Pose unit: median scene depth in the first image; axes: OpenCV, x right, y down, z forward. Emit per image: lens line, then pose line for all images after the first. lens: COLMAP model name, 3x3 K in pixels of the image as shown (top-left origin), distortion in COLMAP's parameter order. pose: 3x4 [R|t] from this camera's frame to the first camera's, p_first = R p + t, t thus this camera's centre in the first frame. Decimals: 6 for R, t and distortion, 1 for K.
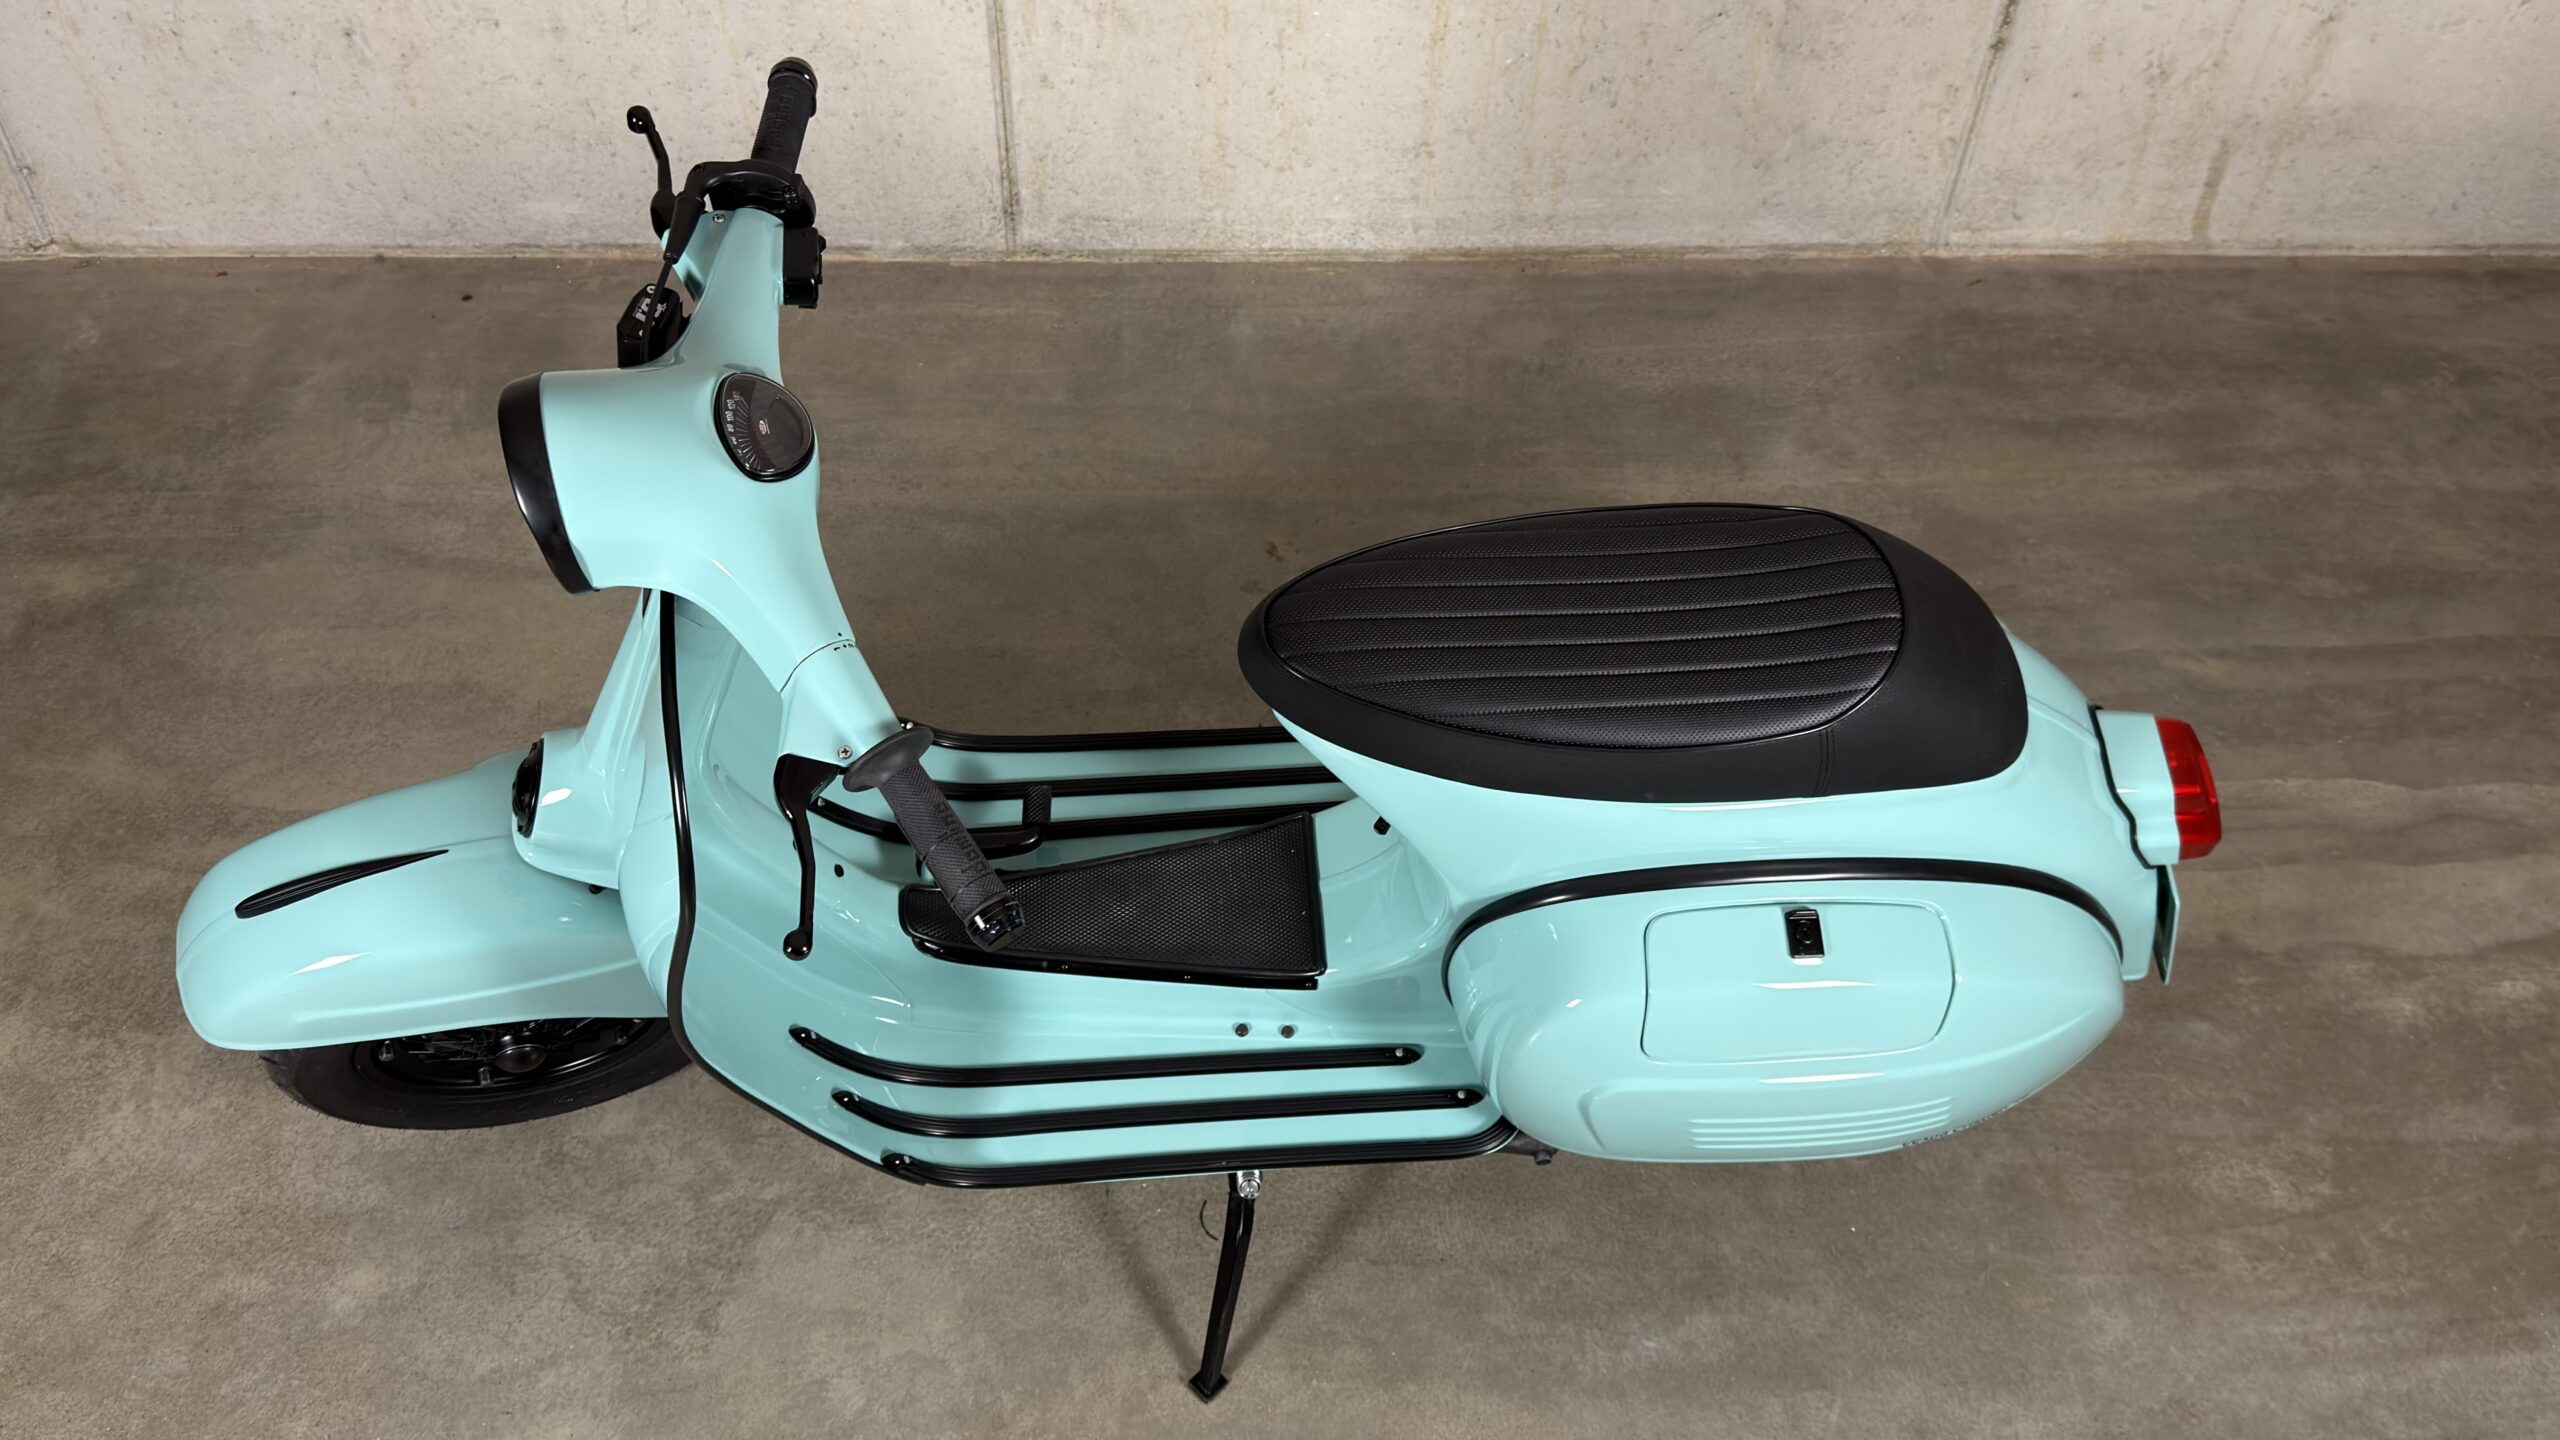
lens RADIAL K [[2193.7, 0, 1270.6], [0, 2193.7, 783.0], [0, 0, 1]] dist [0.038770, -0.066466]
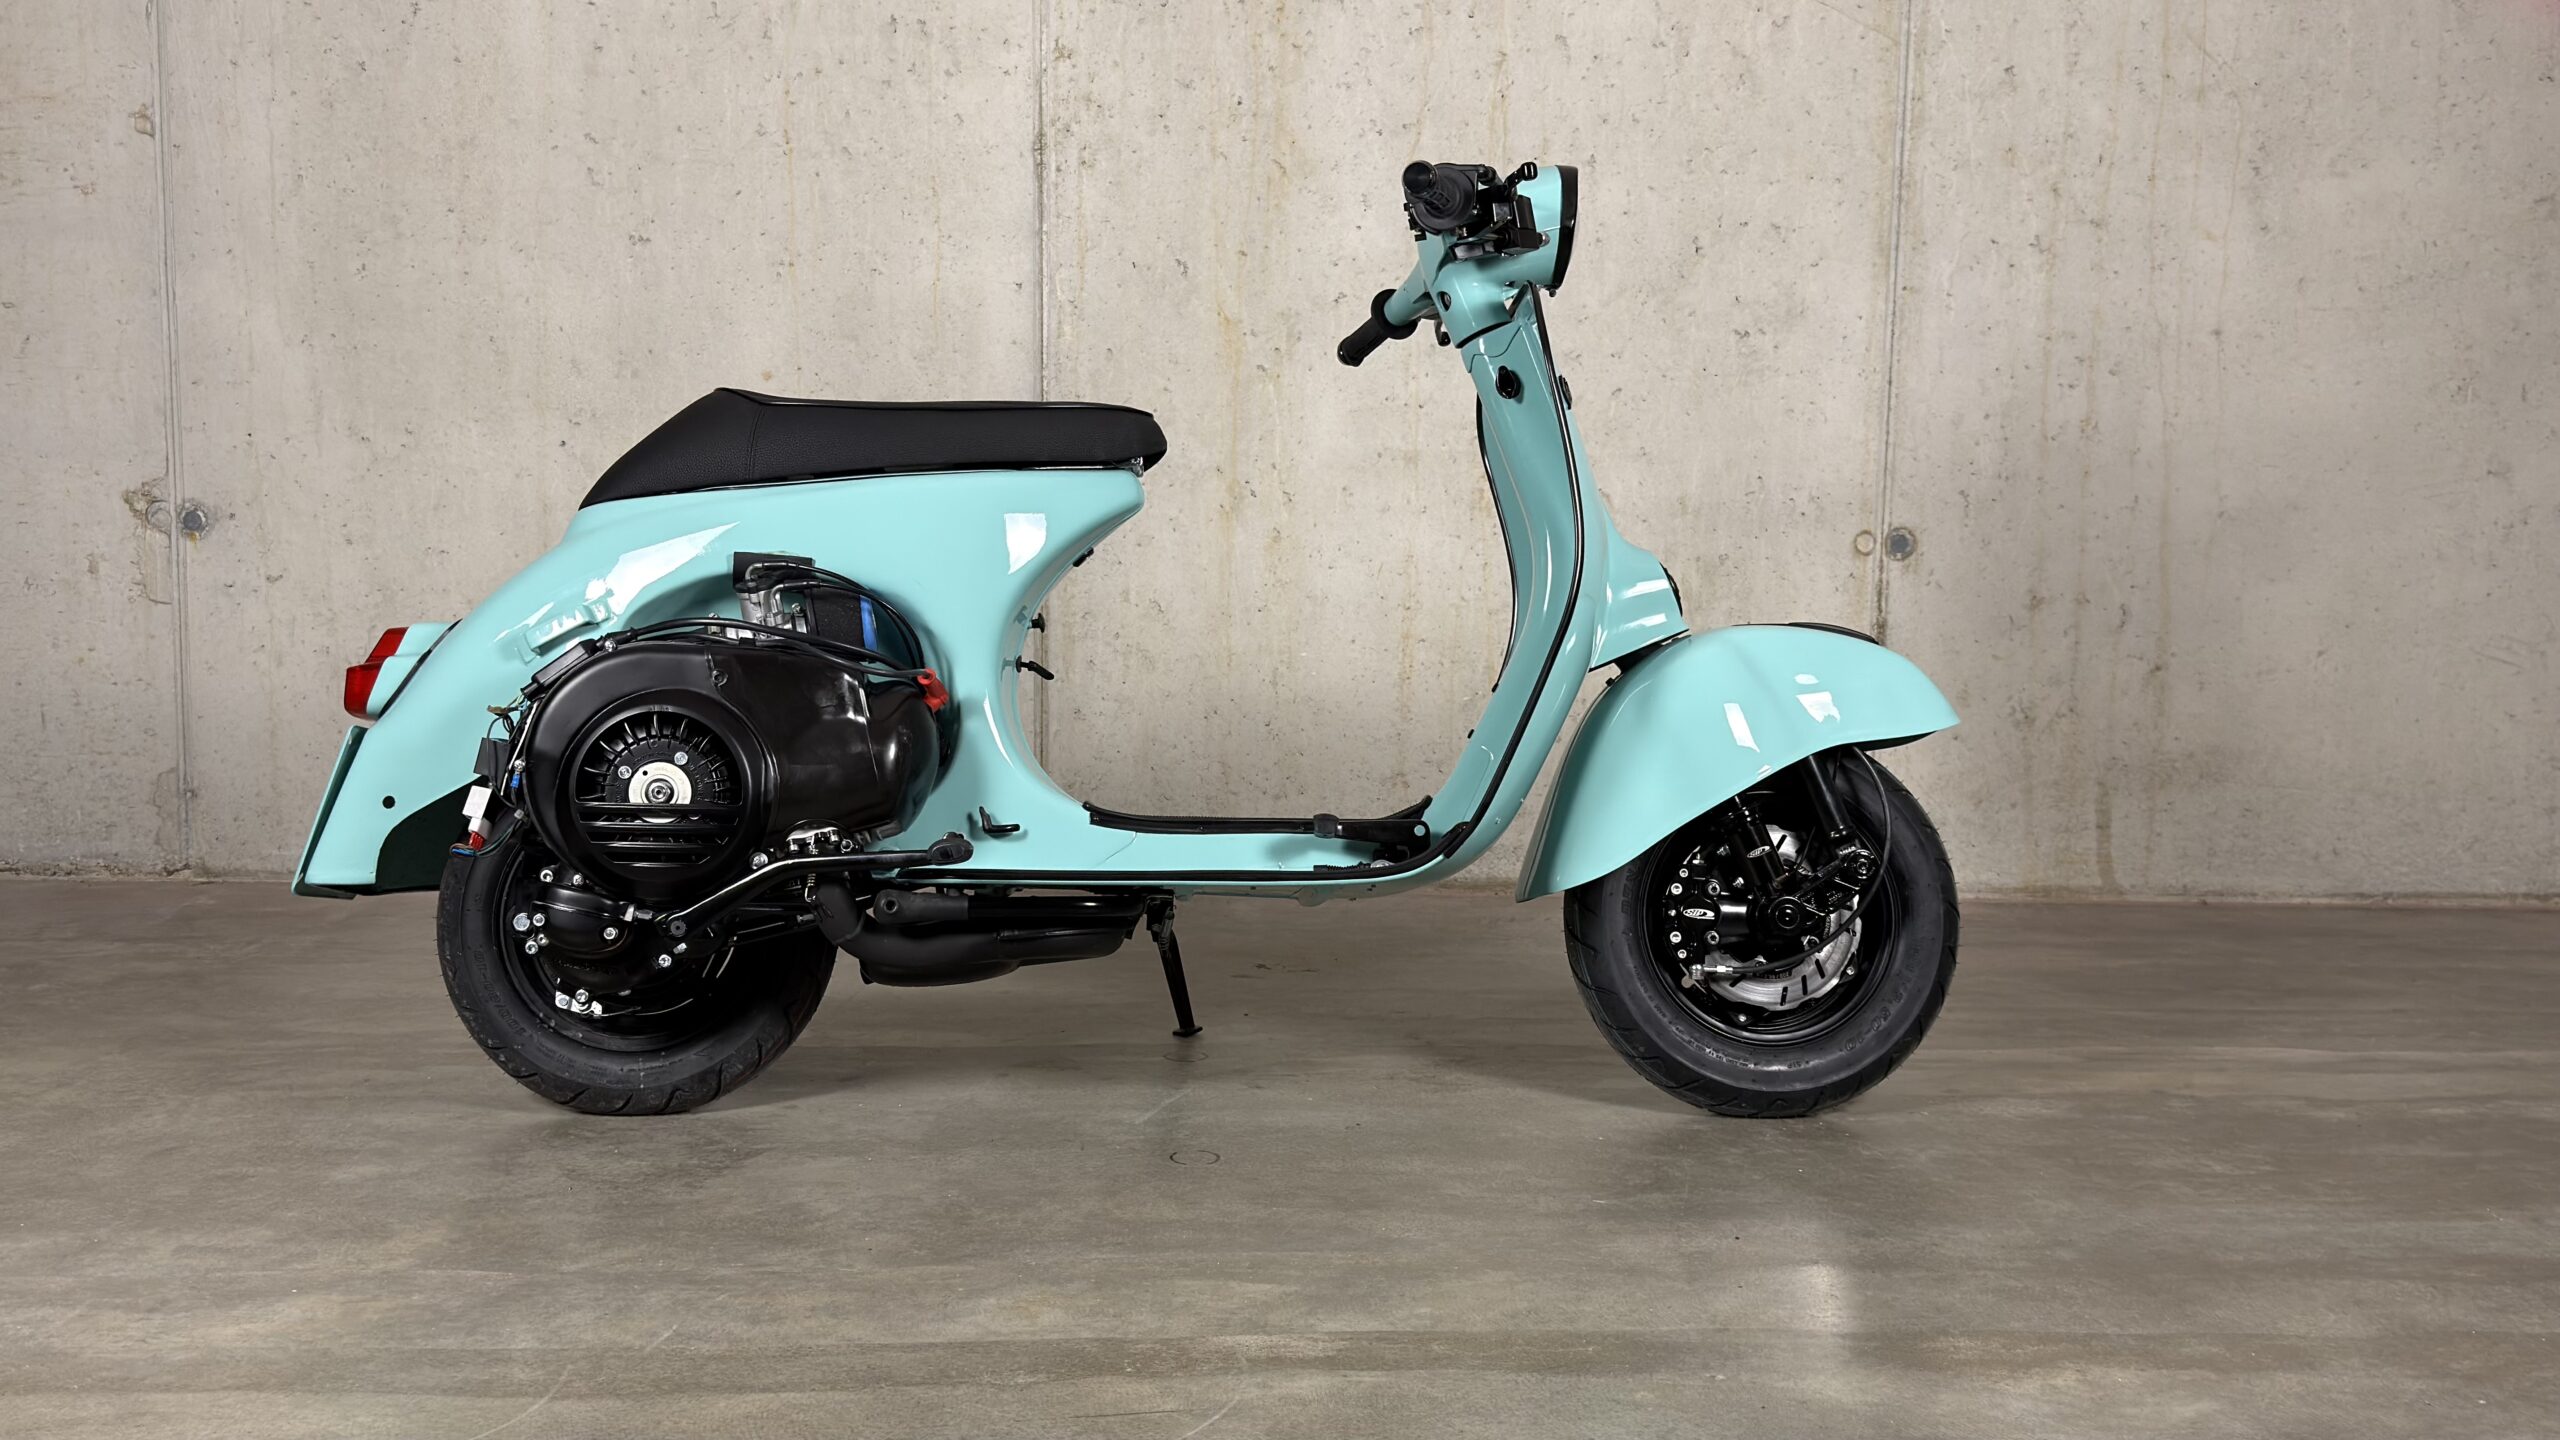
lens RADIAL K [[2602.5, 0, 1277.1], [0, 2602.5, 716.7], [0, 0, 1]] dist [0.077641, 0.000000]
pose [[0.999830, -0.008960, -0.016112, 0.028831], [-0.004024, 0.746805, -0.665031, 0.627109], [0.017992, 0.664983, 0.746642, -0.049313]]
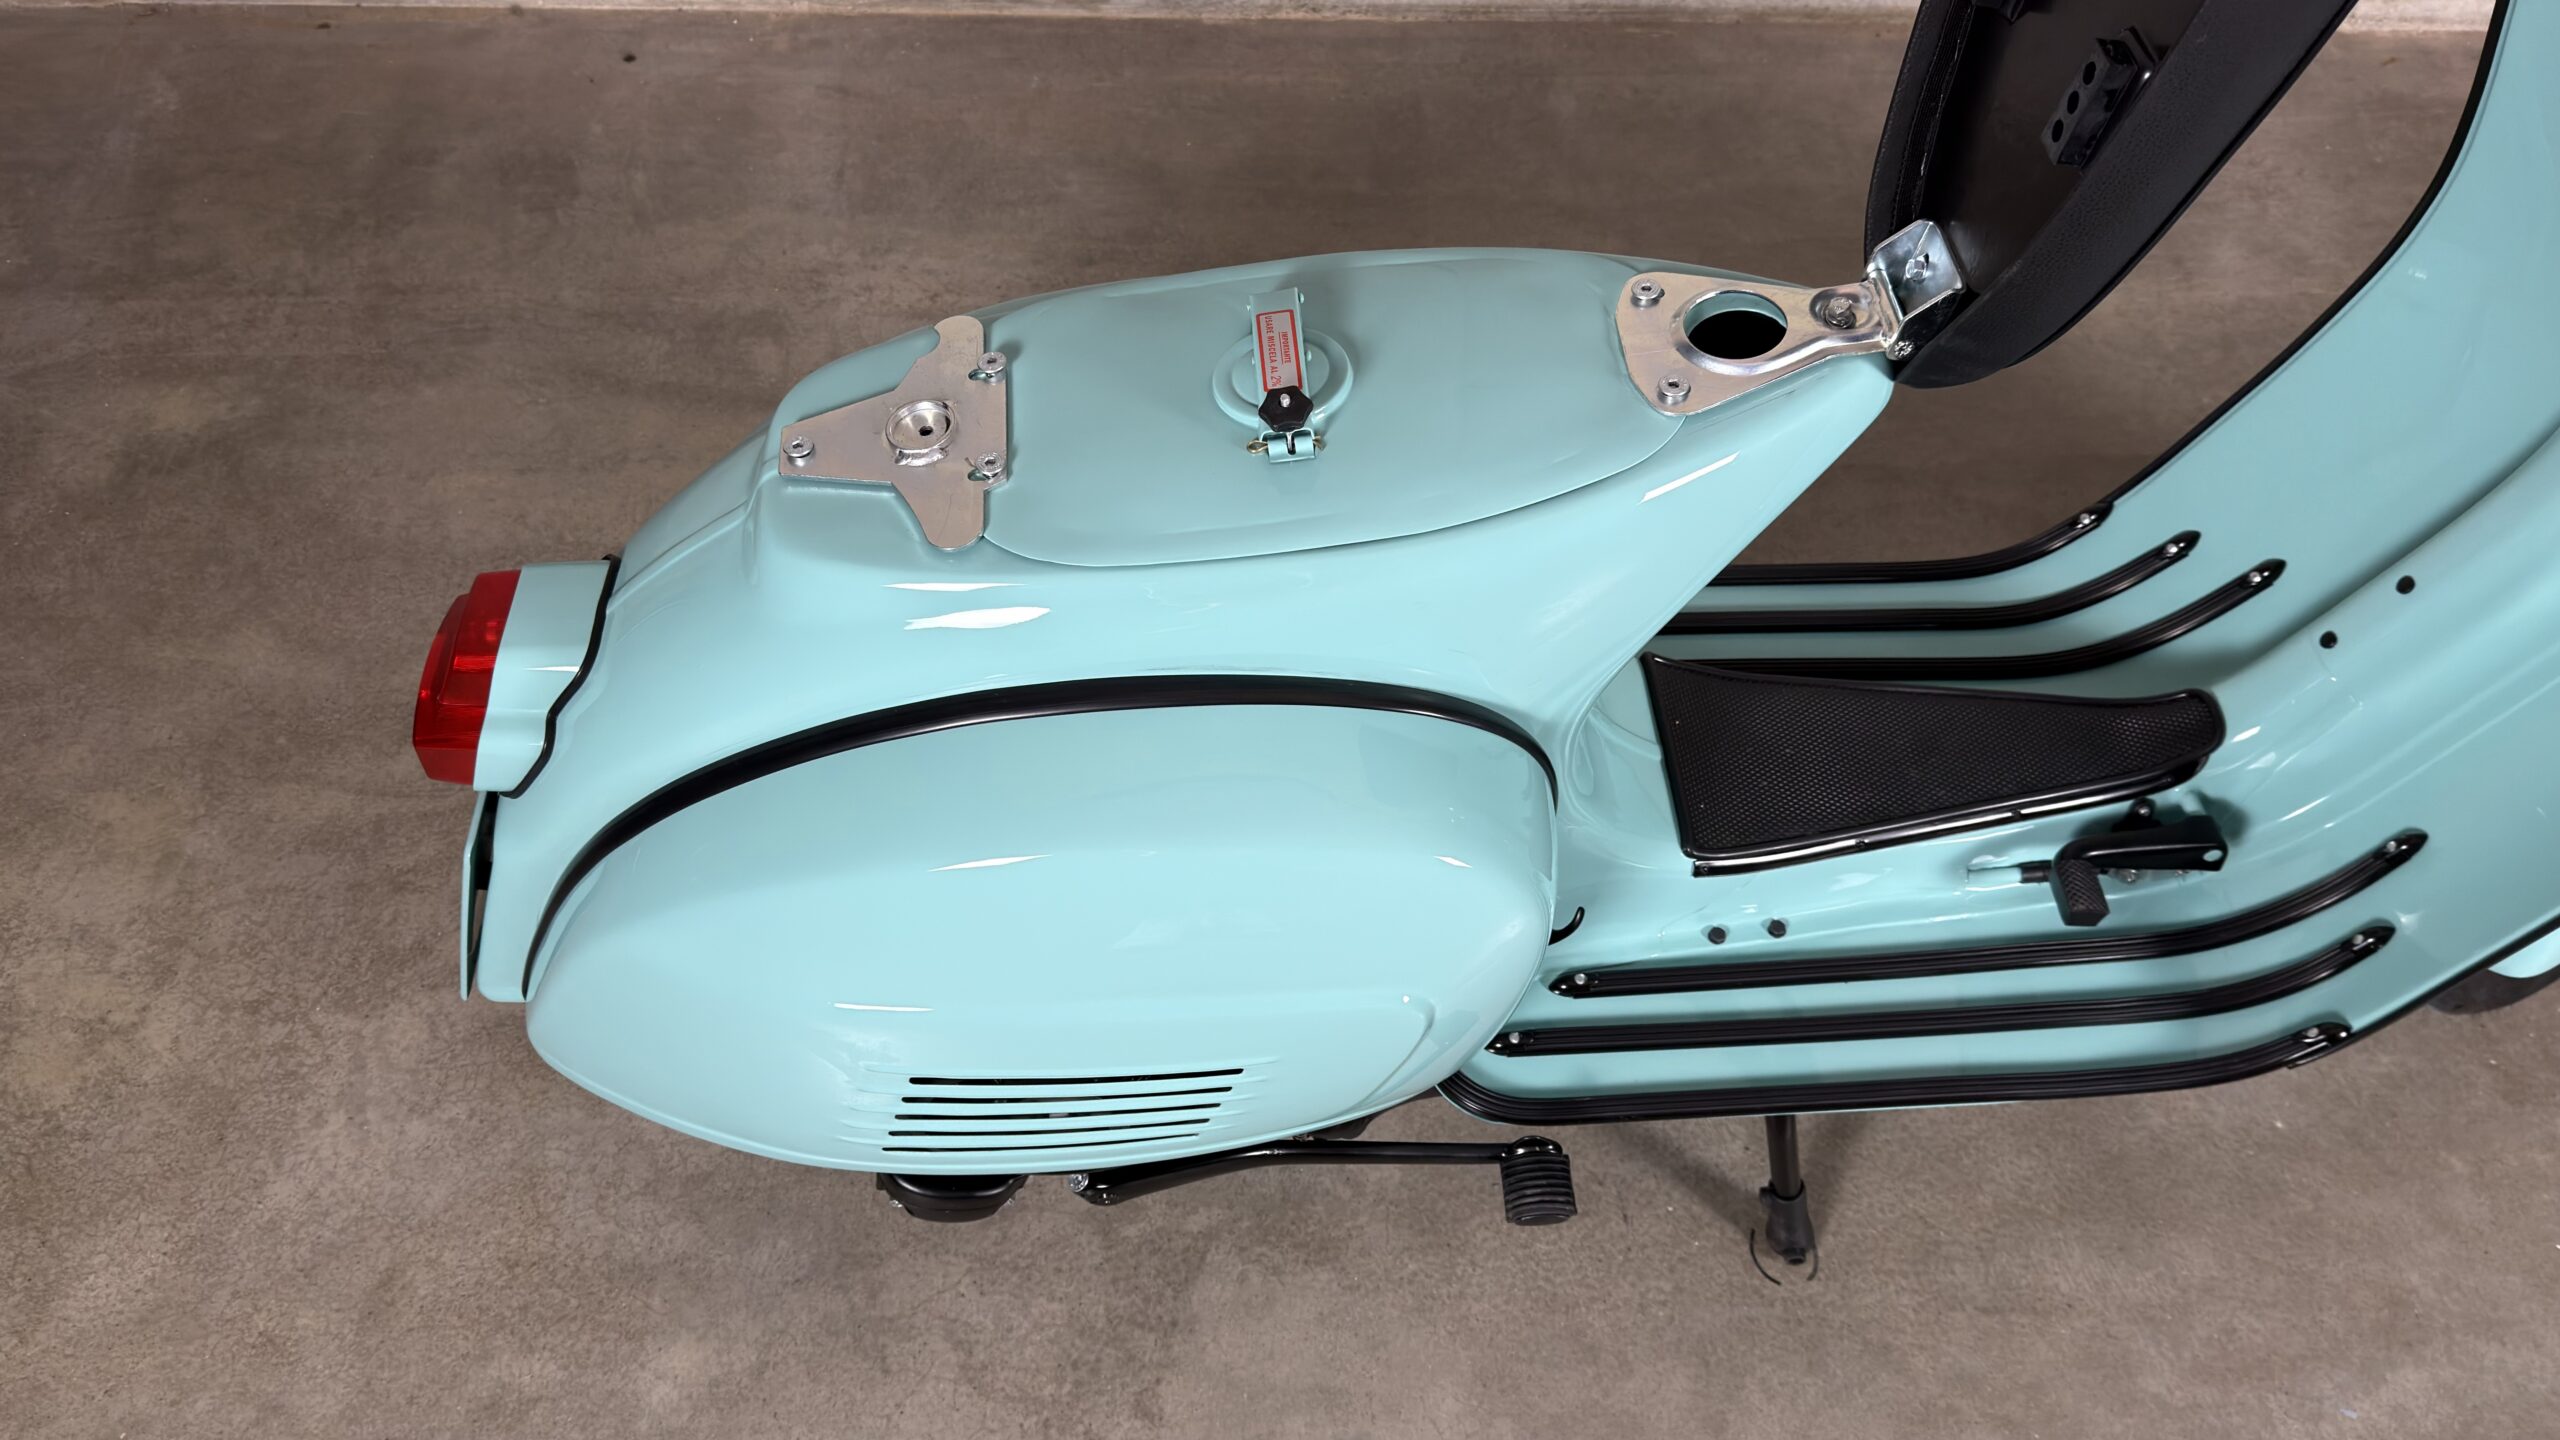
lens RADIAL K [[1987.9, 0, 1261.4], [0, 1987.9, 770.7], [0, 0, 1]] dist [0.063156, -0.092149]
pose [[0.999165, -0.006694, 0.040314, -0.168863], [0.002709, 0.995172, 0.098113, -0.029703], [-0.040776, -0.097922, 0.994358, 0.231354]]
